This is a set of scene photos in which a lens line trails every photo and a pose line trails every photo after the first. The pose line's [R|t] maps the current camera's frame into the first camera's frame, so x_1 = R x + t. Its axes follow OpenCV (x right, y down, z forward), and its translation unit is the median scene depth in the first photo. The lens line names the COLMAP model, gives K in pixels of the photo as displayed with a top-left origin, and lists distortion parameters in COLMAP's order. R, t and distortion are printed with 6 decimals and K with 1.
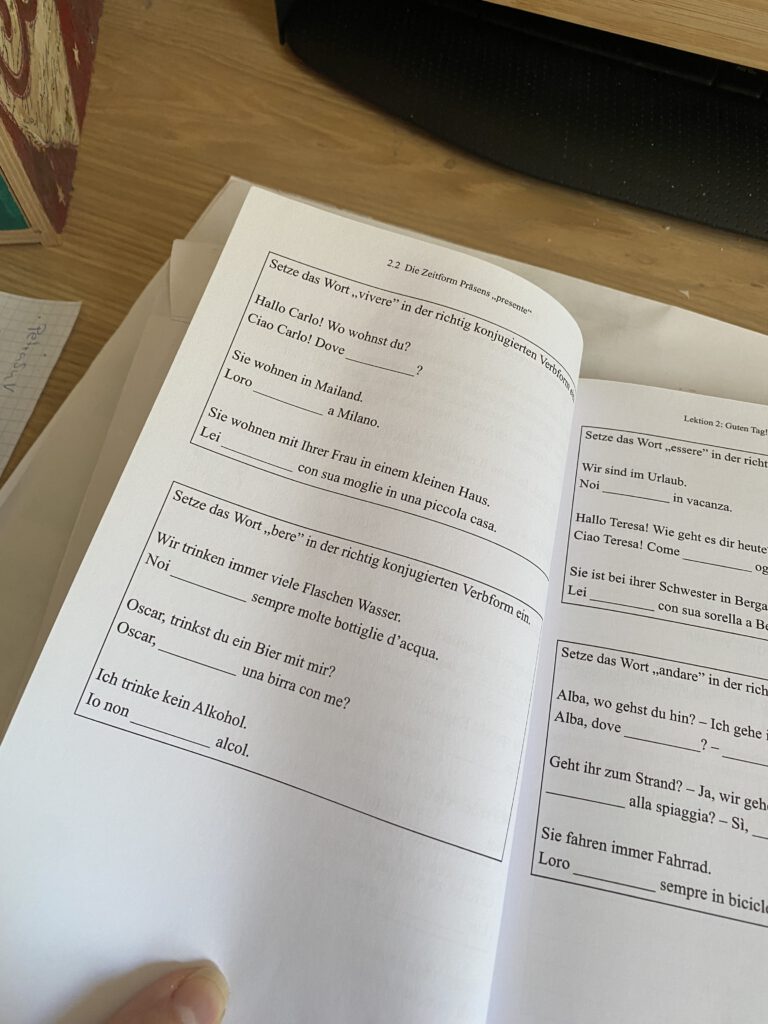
lens RADIAL K [[803.0, 0, 348.9], [0, 803.0, 615.9], [0, 0, 1]] dist [-0.004219, -0.000106]
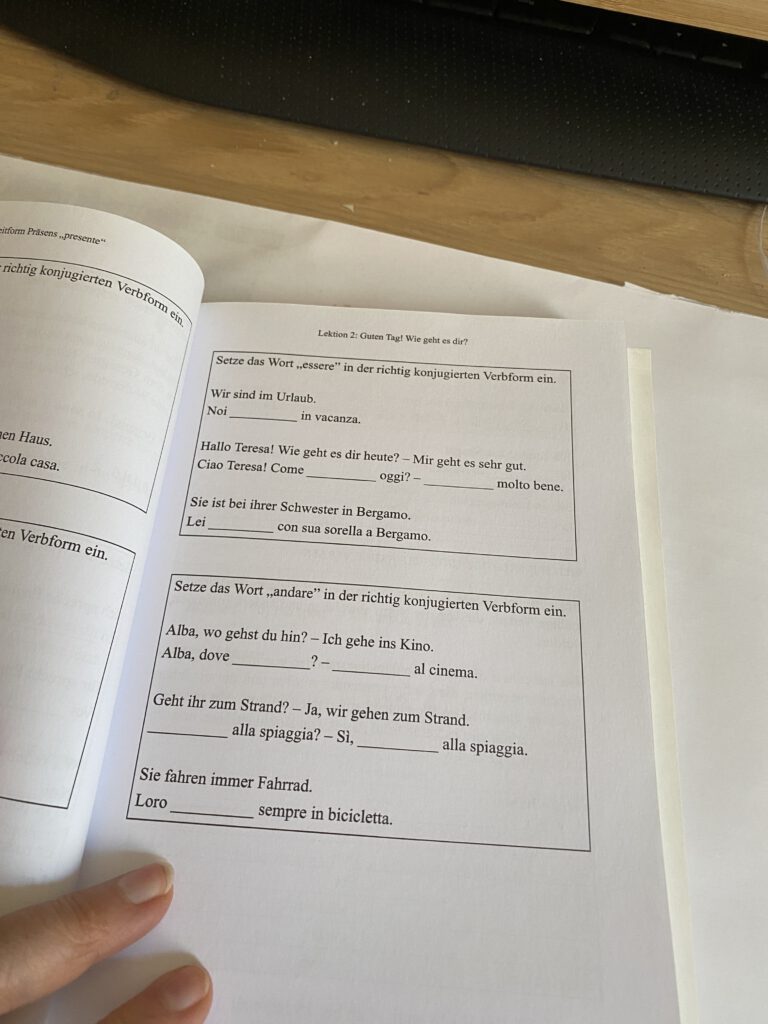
lens RADIAL K [[803.0, 0, 348.9], [0, 803.0, 615.9], [0, 0, 1]] dist [-0.004219, -0.000106]
pose [[0.988945, -0.127160, 0.076278, 0.373413], [0.124540, 0.991479, 0.038202, 0.065767], [-0.080485, -0.028280, 0.996355, 0.026853]]
